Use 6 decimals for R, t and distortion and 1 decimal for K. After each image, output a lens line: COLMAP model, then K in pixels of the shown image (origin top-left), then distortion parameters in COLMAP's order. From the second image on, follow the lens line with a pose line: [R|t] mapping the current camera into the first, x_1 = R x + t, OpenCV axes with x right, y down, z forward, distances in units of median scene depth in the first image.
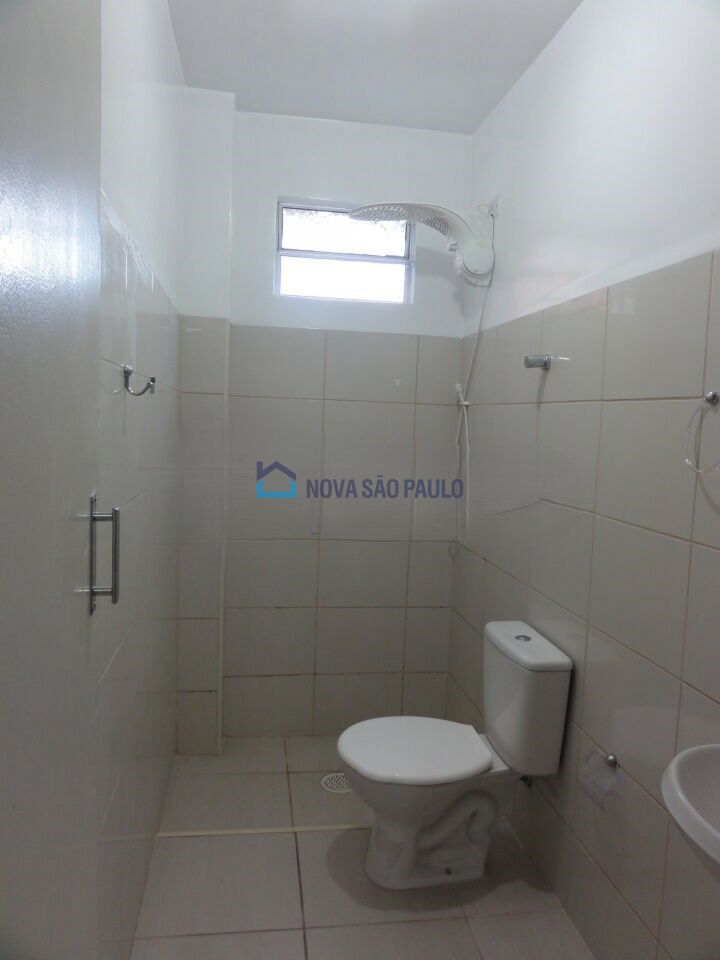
lens RADIAL K [[676.2, 0, 364.3], [0, 676.2, 479.7], [0, 0, 1]] dist [-0.003686, 0.000717]
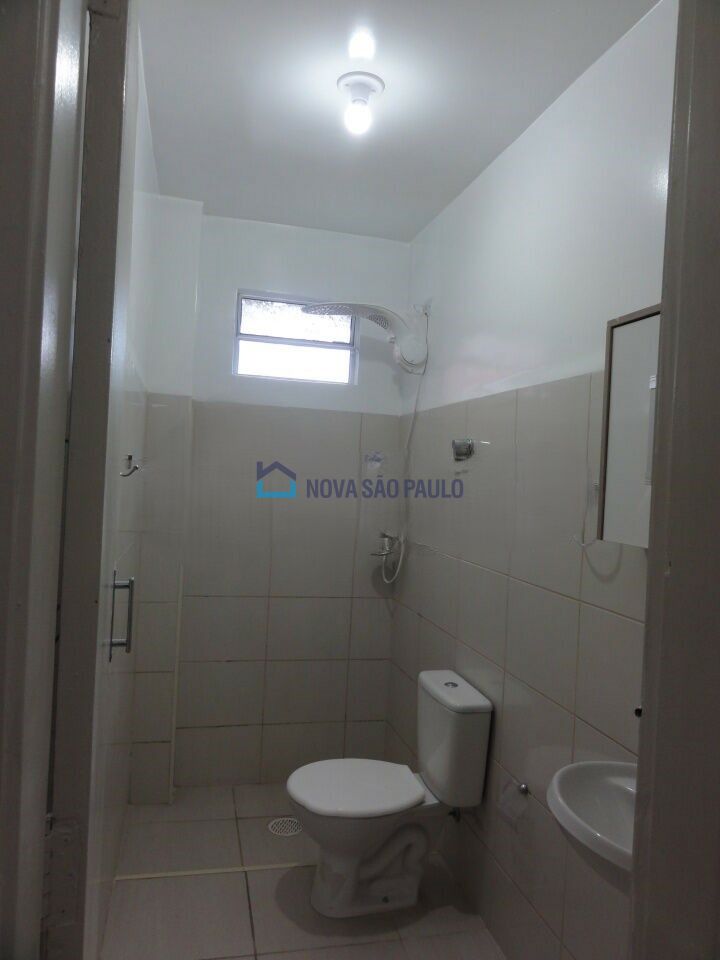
lens RADIAL K [[676.2, 0, 365.2], [0, 676.2, 479.9], [0, 0, 1]] dist [-0.003686, 0.000717]
pose [[0.996097, 0.013359, 0.087245, -0.014240], [-0.006466, 0.996869, -0.078811, -0.019615], [-0.088025, 0.077939, 0.993064, -0.144444]]
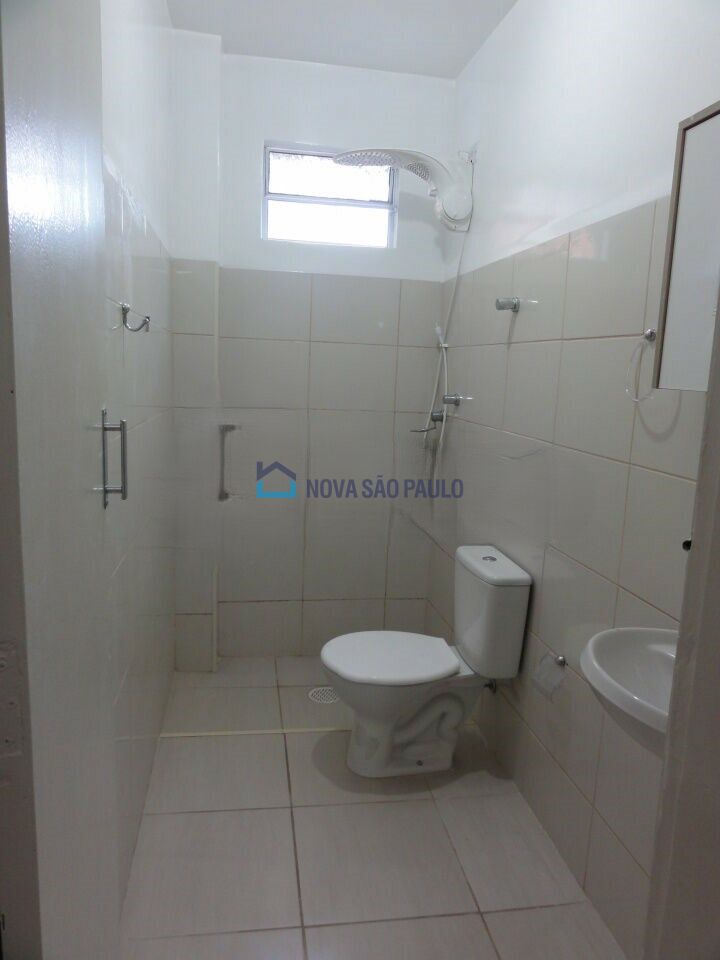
lens RADIAL K [[676.2, 0, 366.0], [0, 676.2, 481.6], [0, 0, 1]] dist [-0.003686, 0.000717]
pose [[0.999920, 0.001502, 0.012557, 0.018738], [-0.002458, 0.997069, 0.076464, 0.023768], [-0.012406, -0.076489, 0.996993, -0.082841]]
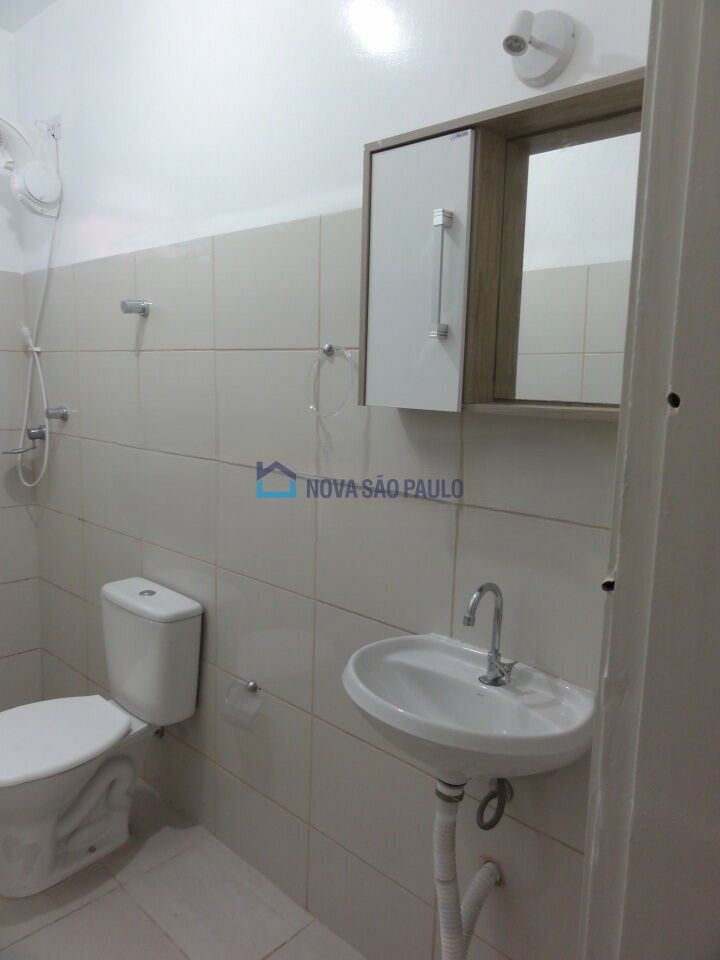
lens RADIAL K [[676.2, 0, 361.4], [0, 676.2, 480.2], [0, 0, 1]] dist [-0.003686, 0.000717]
pose [[0.787288, -0.102146, 0.608065, -0.095623], [0.054374, 0.993842, 0.096550, -0.006297], [-0.614183, -0.042950, 0.787994, 0.040947]]
